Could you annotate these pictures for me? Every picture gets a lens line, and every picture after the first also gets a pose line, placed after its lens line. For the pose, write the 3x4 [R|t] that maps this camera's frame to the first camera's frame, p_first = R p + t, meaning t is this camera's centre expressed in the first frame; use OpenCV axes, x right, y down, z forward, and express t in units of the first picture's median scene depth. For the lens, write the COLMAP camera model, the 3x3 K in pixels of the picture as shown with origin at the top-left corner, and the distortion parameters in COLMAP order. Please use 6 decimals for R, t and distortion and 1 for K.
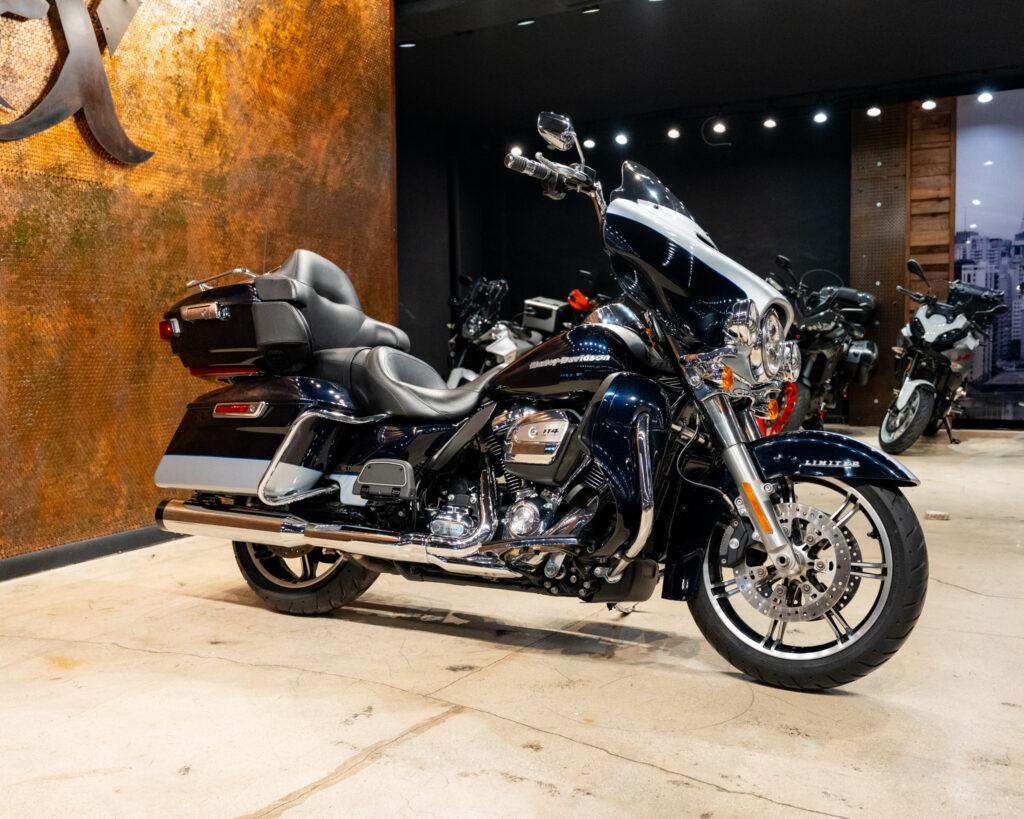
lens RADIAL K [[929.0, 0, 540.9], [0, 929.0, 407.0], [0, 0, 1]] dist [-0.004988, -0.006288]
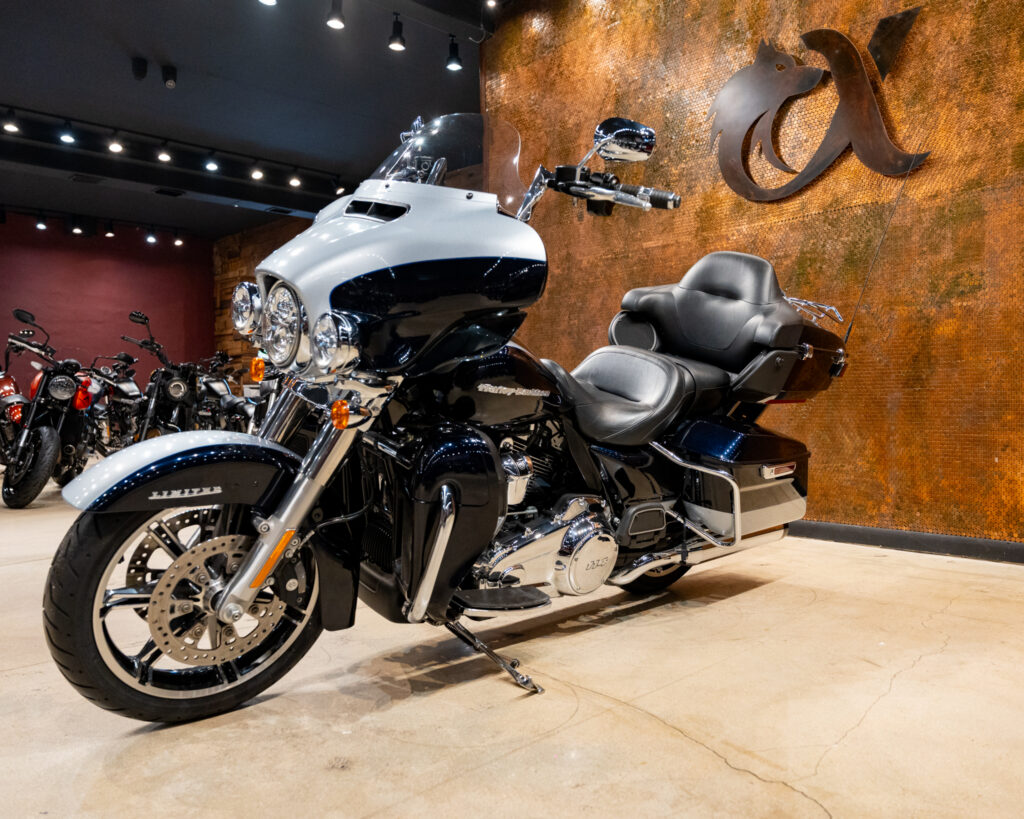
lens RADIAL K [[811.1, 0, 559.0], [0, 811.1, 409.8], [0, 0, 1]] dist [0.000436, -0.003092]
pose [[-0.296182, 0.034653, -0.954503, 0.712134], [-0.050053, 0.997405, 0.051742, -0.038216], [0.953819, 0.063101, -0.293679, 1.216234]]
